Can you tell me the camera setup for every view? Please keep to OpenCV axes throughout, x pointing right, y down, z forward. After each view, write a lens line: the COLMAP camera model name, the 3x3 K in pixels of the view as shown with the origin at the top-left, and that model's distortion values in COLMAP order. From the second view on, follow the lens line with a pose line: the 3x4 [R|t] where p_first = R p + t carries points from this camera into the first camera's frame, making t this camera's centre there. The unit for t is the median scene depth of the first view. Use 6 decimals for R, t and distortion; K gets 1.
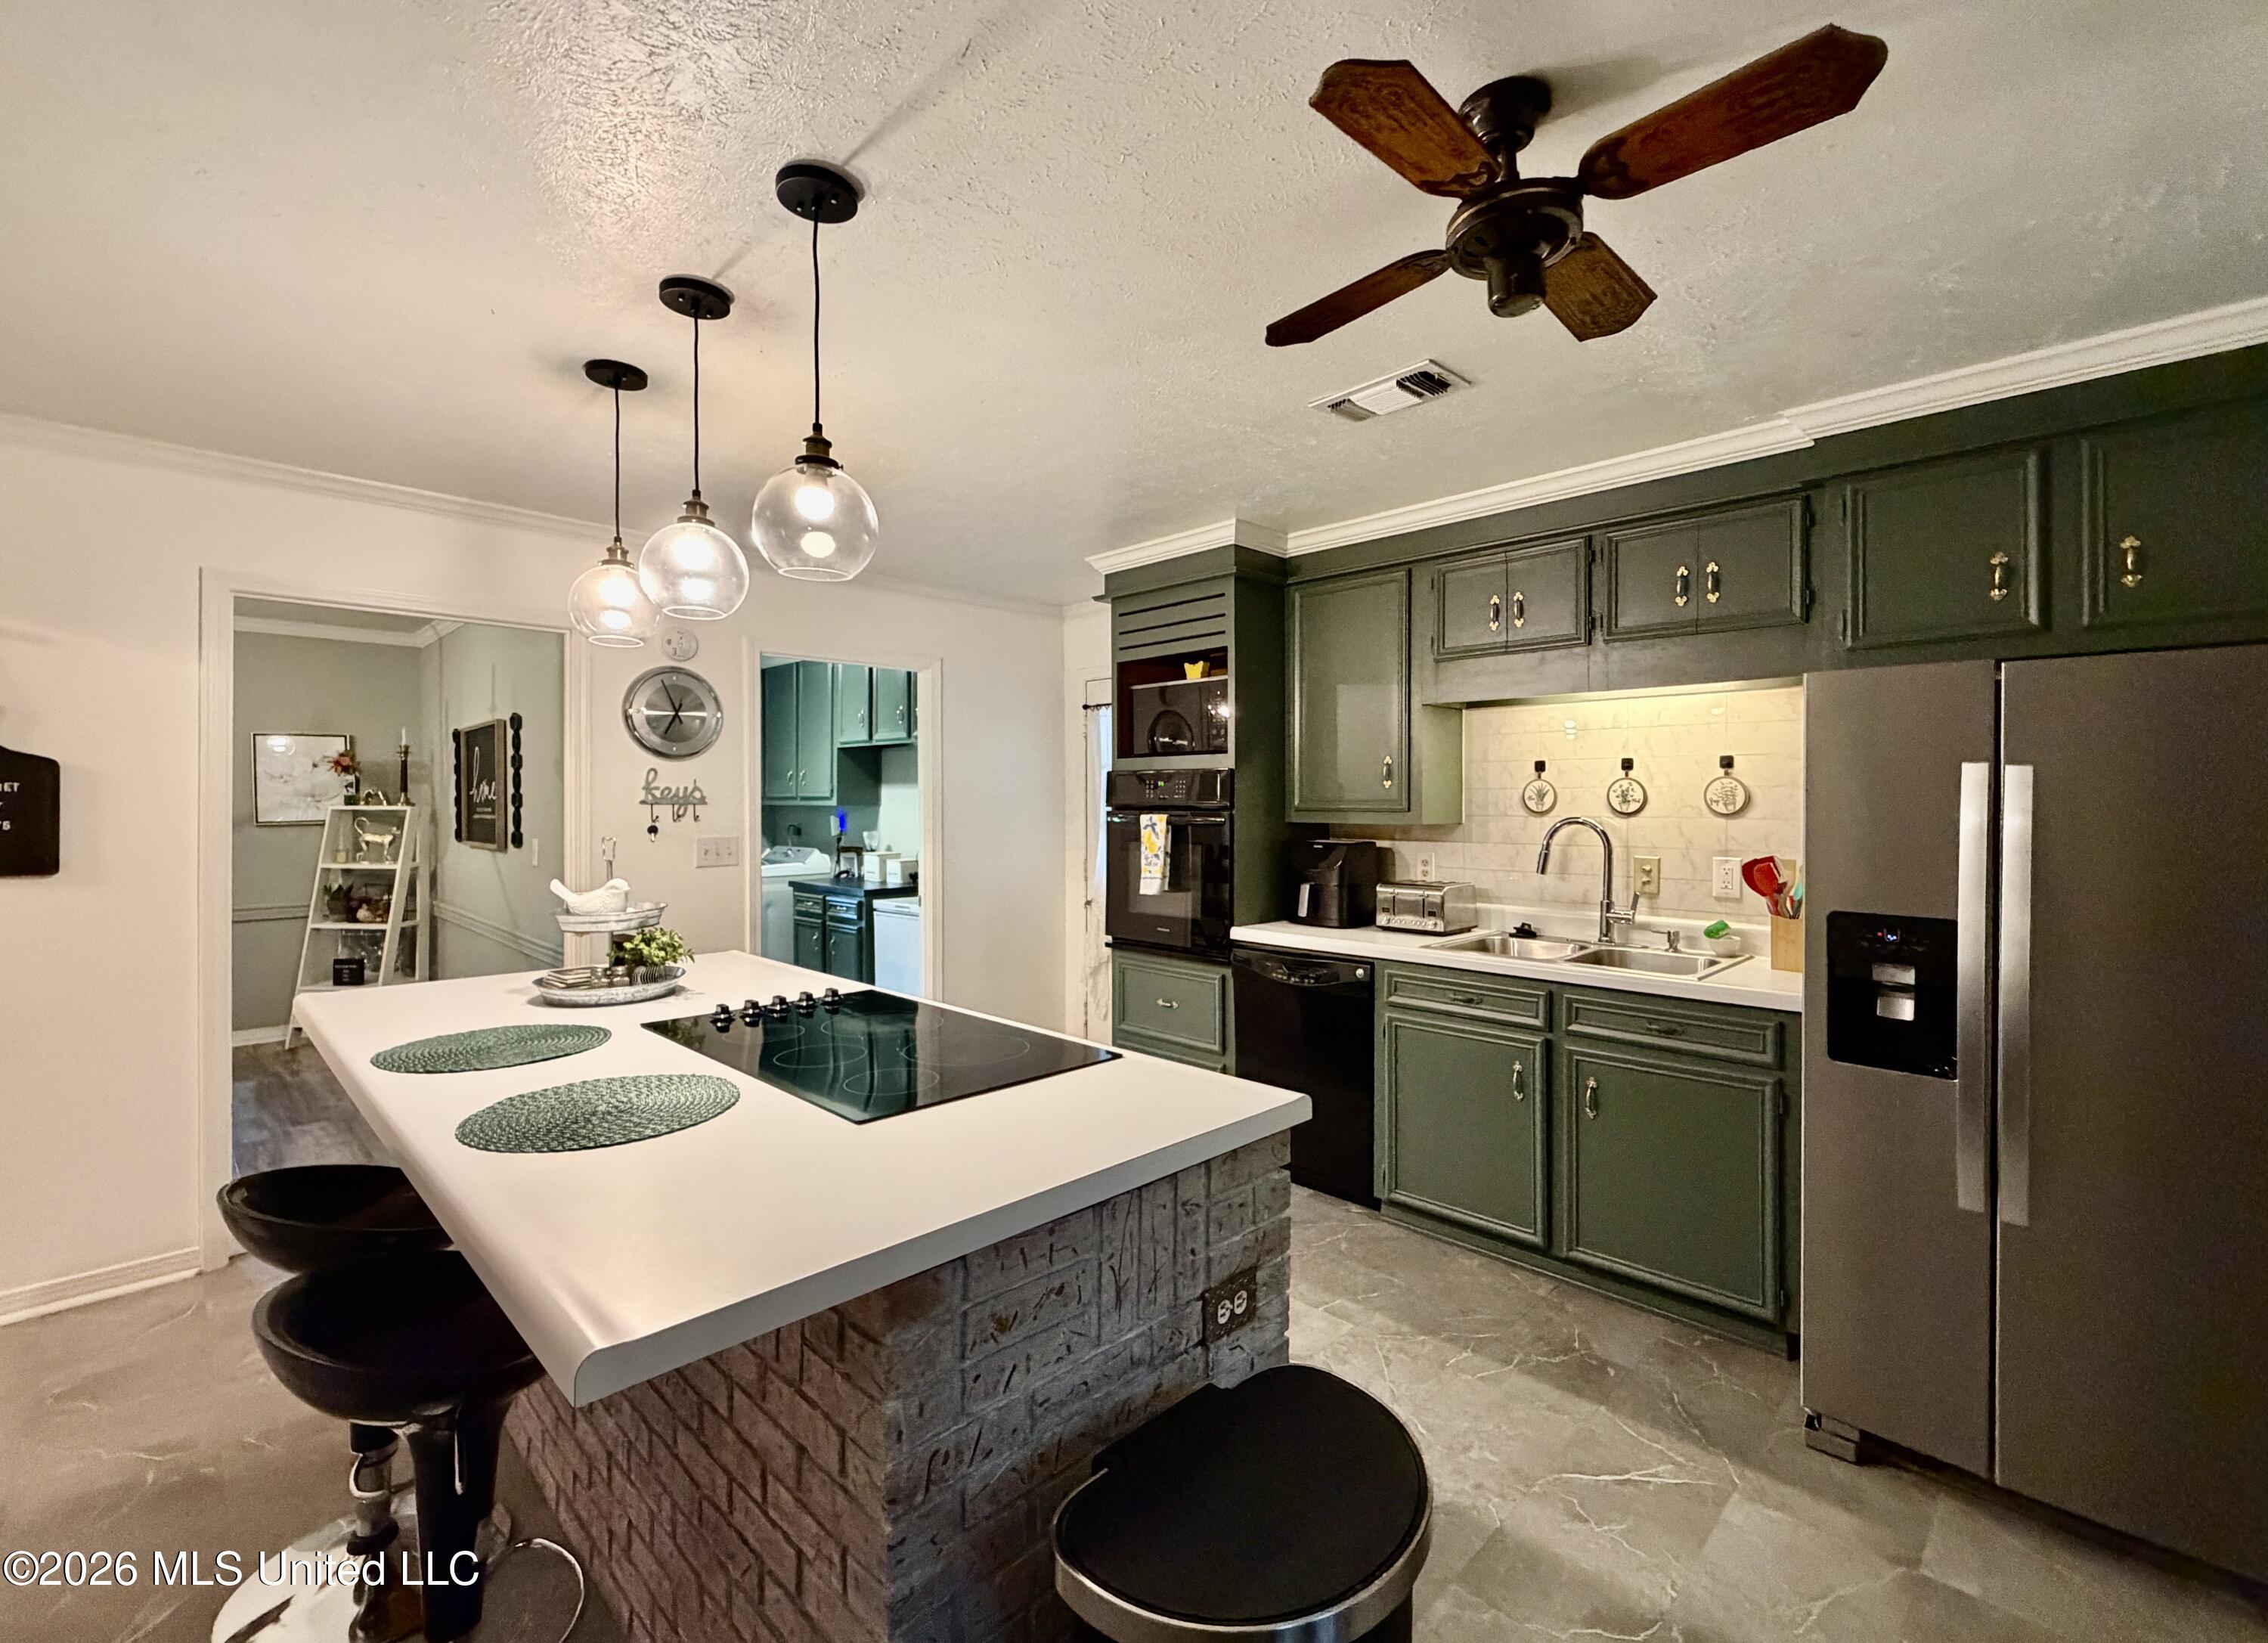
lens RADIAL K [[973.2, 0, 1177.1], [0, 973.2, 815.7], [0, 0, 1]] dist [0.000358, 0.000209]
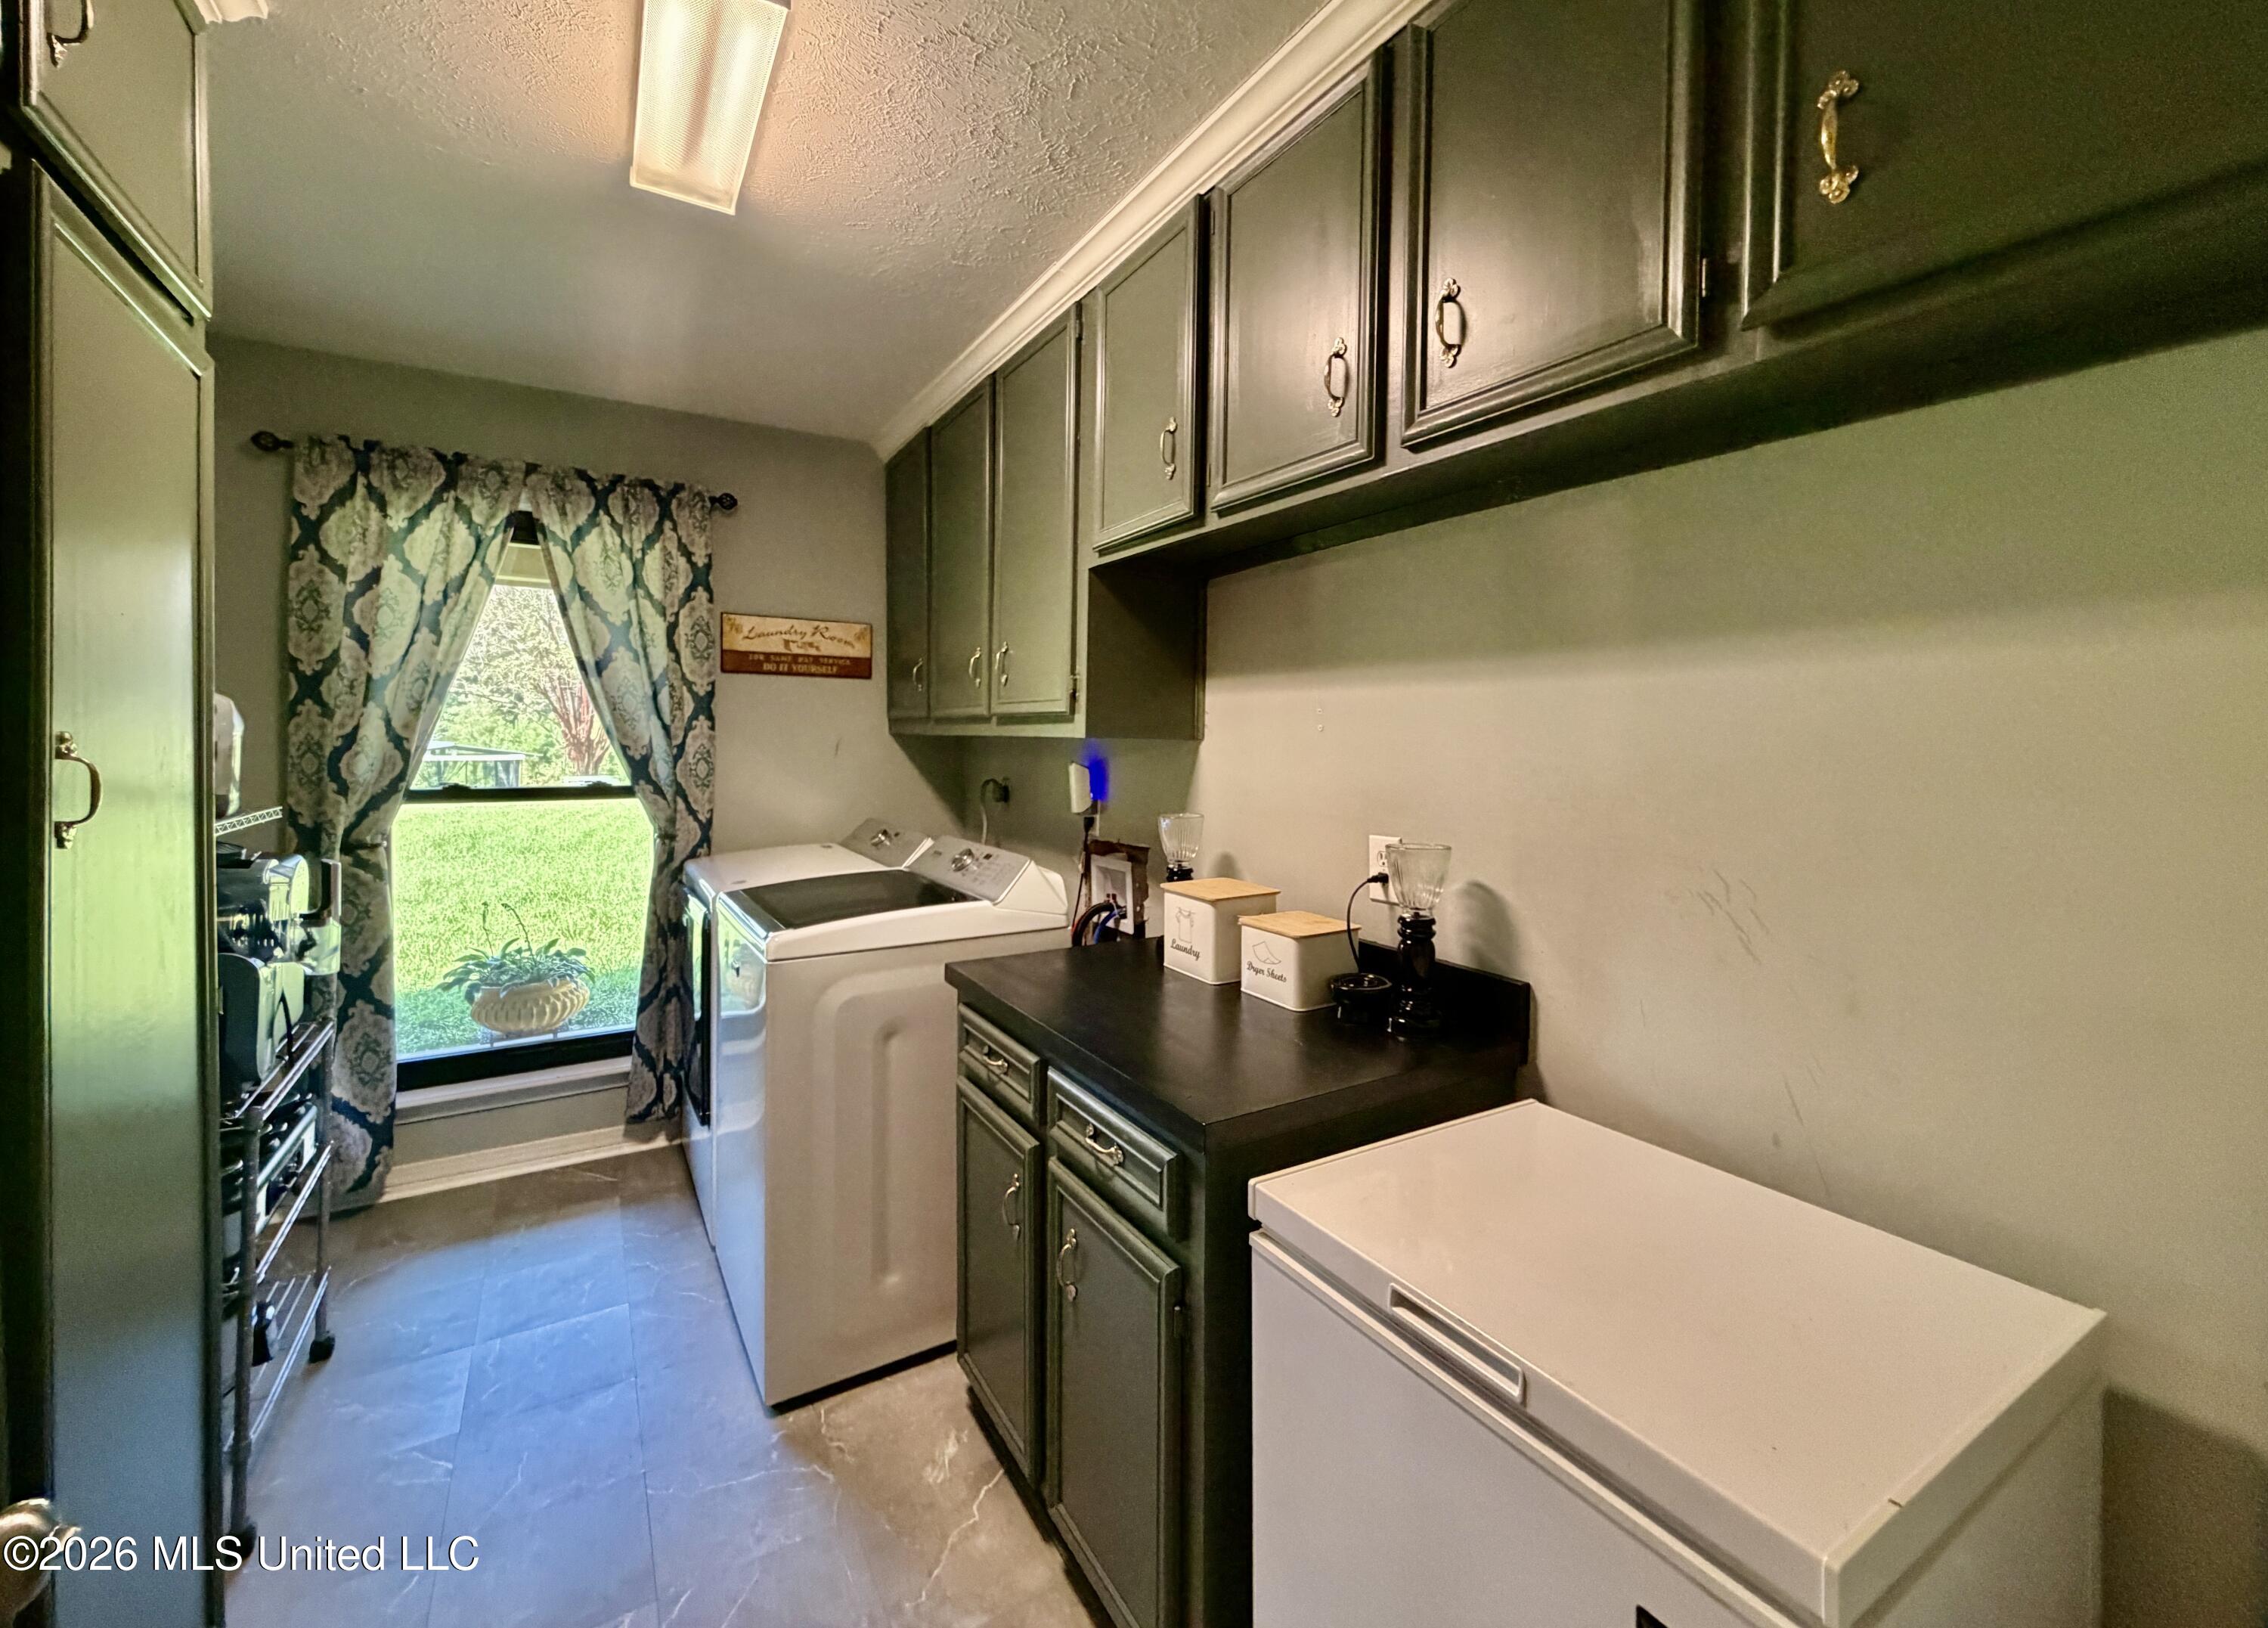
lens RADIAL K [[929.3, 0, 1141.9], [0, 929.3, 758.0], [0, 0, 1]] dist [-0.000027, -0.002145]
pose [[0.964344, 0.015282, -0.264209, -0.245235], [-0.013297, 0.999868, 0.009302, -0.006734], [0.264317, -0.005457, 0.964421, 0.692492]]
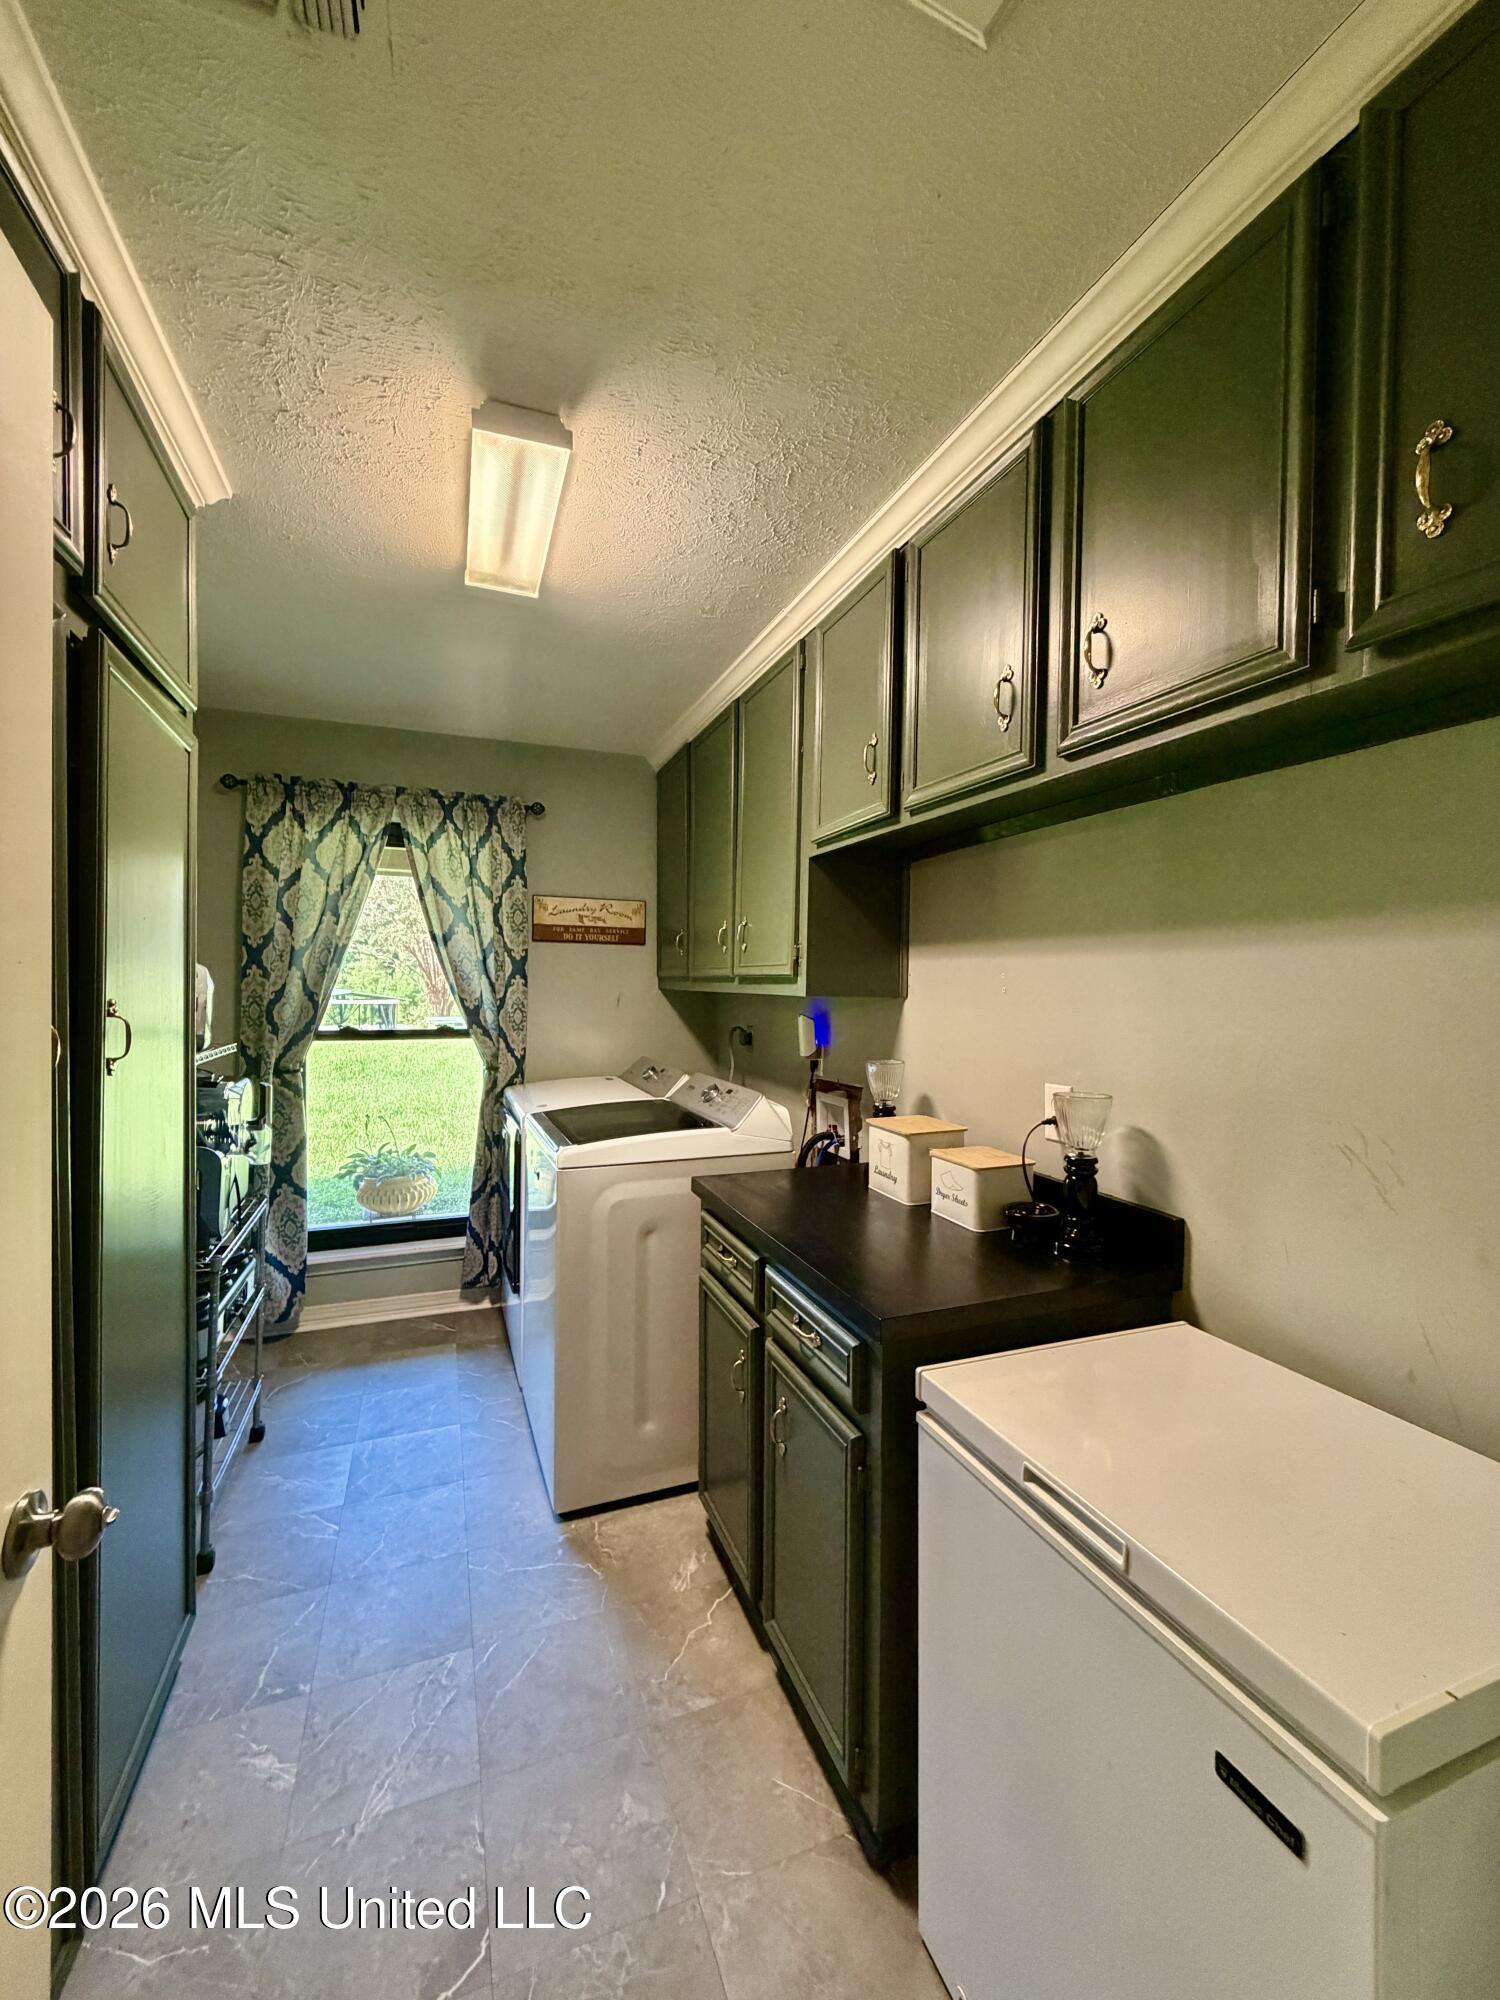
lens RADIAL K [[794.0, 0, 725.2], [0, 794.0, 996.0], [0, 0, 1]] dist [-0.003101, -0.000567]
pose [[0.894152, 0.014592, -0.447526, -0.229314], [-0.015146, 0.999883, 0.002342, -0.011161], [0.447508, 0.004684, 0.894268, 0.683099]]
